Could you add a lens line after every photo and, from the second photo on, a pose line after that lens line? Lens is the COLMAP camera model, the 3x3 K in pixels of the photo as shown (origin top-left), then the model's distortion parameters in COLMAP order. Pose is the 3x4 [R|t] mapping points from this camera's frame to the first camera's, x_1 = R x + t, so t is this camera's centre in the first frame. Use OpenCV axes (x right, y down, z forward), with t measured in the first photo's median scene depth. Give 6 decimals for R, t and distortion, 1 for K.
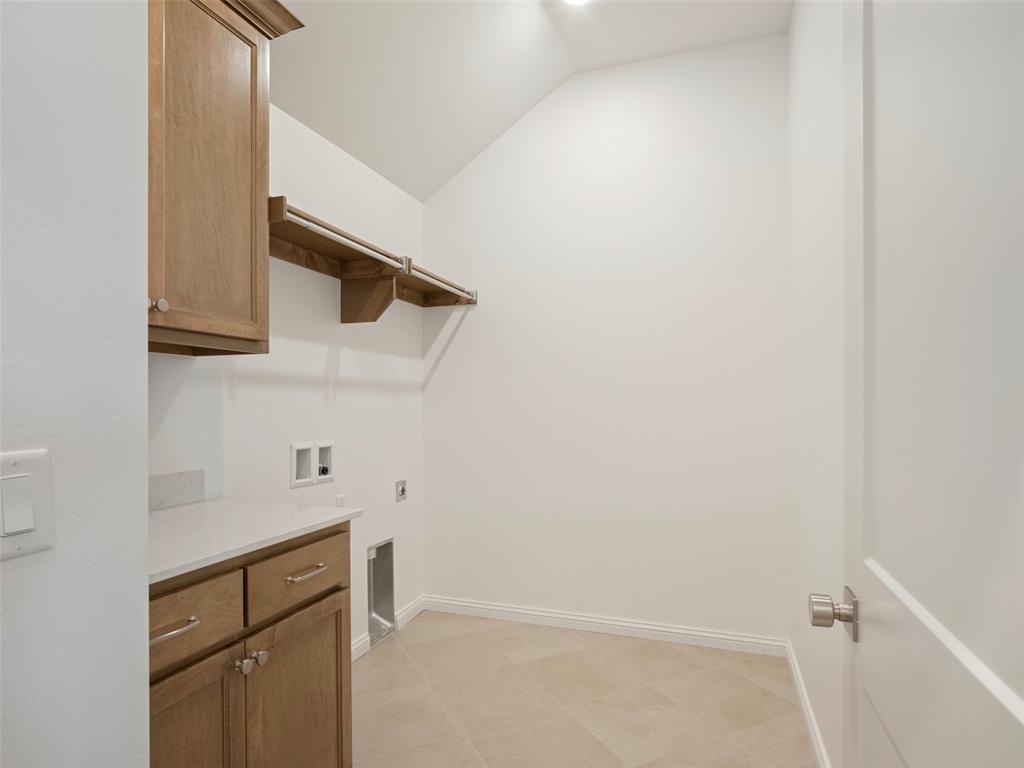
lens RADIAL K [[565.5, 0, 505.7], [0, 565.5, 401.4], [0, 0, 1]] dist [-0.007893, -0.000852]
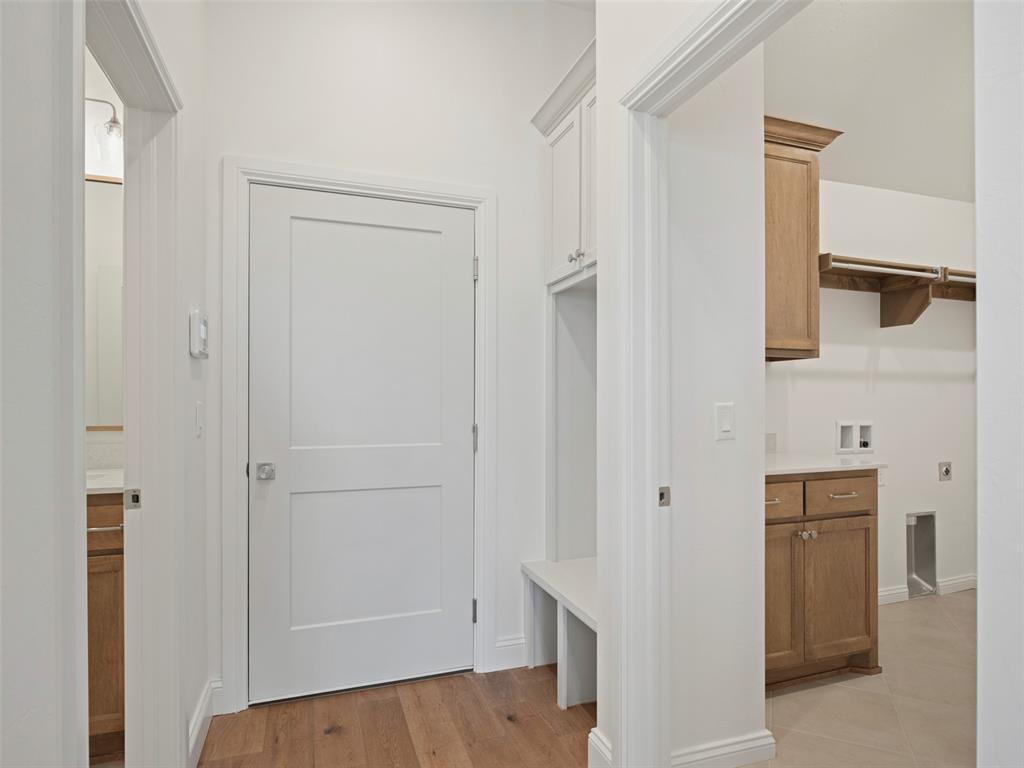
lens RADIAL K [[565.5, 0, 505.7], [0, 565.5, 401.4], [0, 0, 1]] dist [-0.007893, -0.000852]
pose [[0.616047, 0.005003, -0.787693, 0.197882], [0.001049, 0.999974, 0.007172, 0.016483], [0.787708, -0.005245, 0.616026, -0.462628]]
